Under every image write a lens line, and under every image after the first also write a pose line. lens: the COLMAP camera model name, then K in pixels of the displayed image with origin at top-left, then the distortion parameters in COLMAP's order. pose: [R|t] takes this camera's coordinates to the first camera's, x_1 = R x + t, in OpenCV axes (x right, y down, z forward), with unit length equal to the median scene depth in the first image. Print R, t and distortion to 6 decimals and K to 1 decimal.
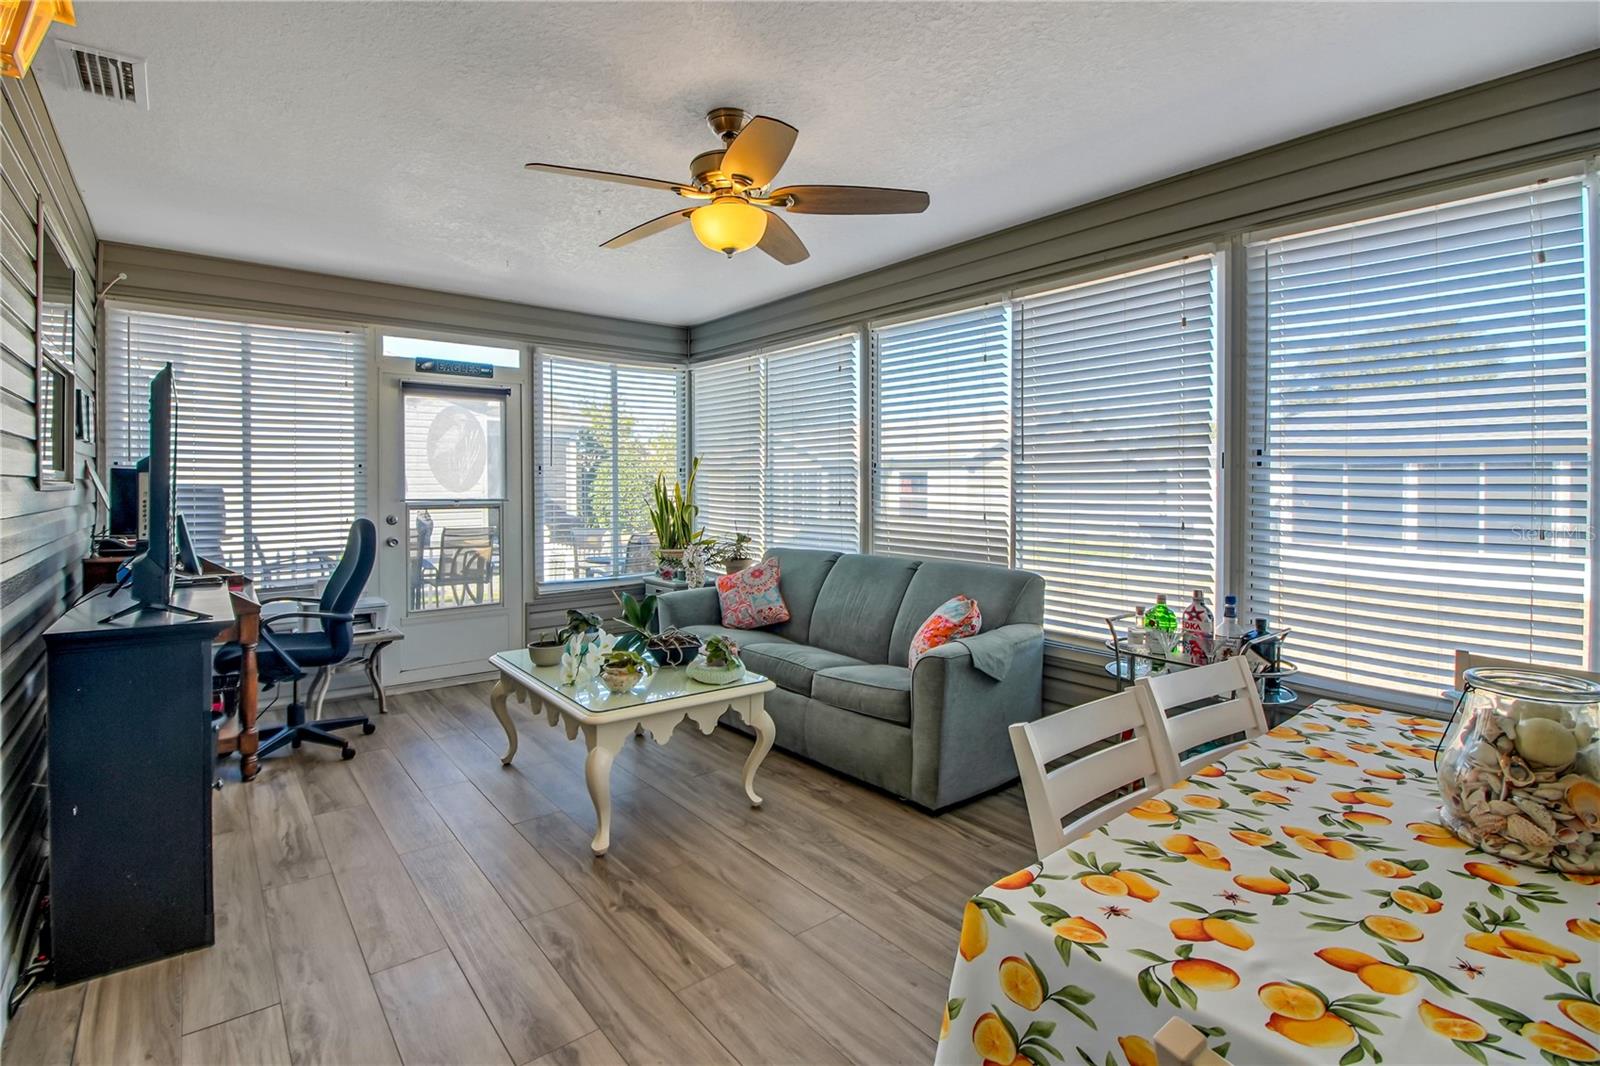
lens RADIAL K [[748.3, 0, 773.0], [0, 748.3, 481.0], [0, 0, 1]] dist [-0.000865, -0.000541]
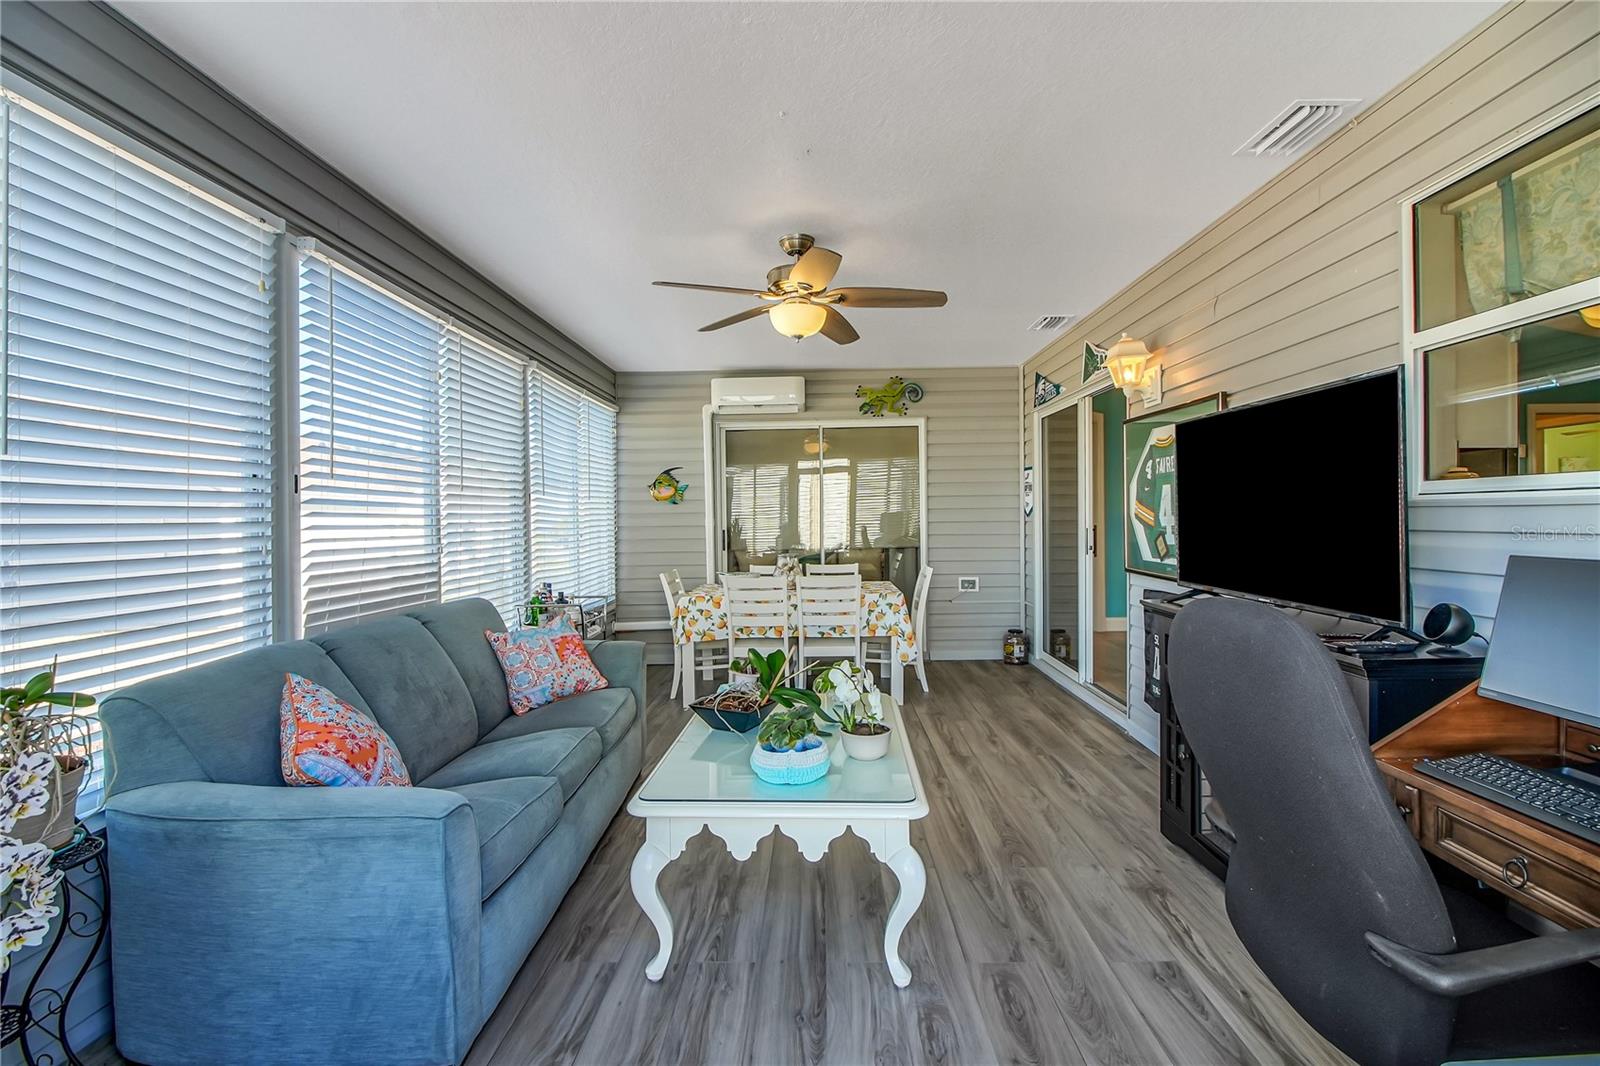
lens RADIAL K [[707.0, 0, 795.1], [0, 707.0, 516.4], [0, 0, 1]] dist [-0.010652, 0.000051]
pose [[-0.762958, 0.007852, 0.646400, -0.692852], [0.006701, 0.999969, -0.004236, 0.016224], [-0.646413, 0.001100, -0.762987, 1.569519]]
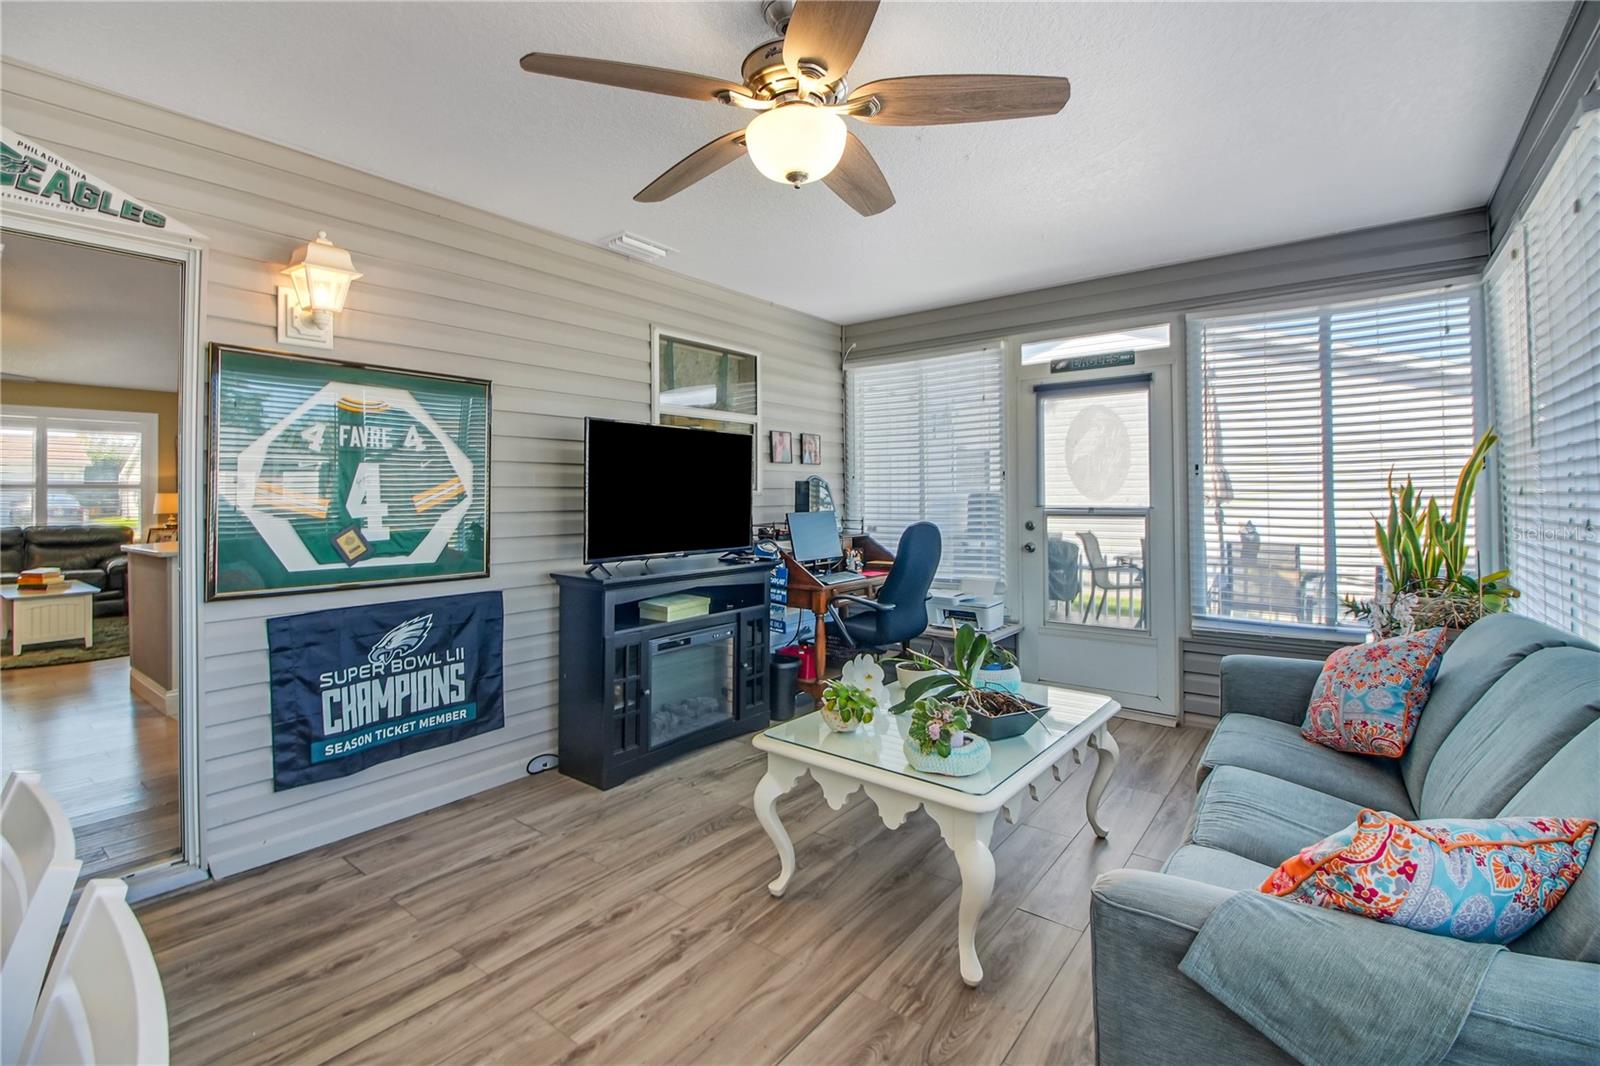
lens RADIAL K [[728.2, 0, 793.6], [0, 728.2, 504.9], [0, 0, 1]] dist [0.000729, -0.011254]
pose [[0.242463, 0.007851, -0.970129, 0.509053], [0.010897, 0.999882, 0.010816, 0.011270], [0.970099, -0.013194, 0.242349, 0.654607]]
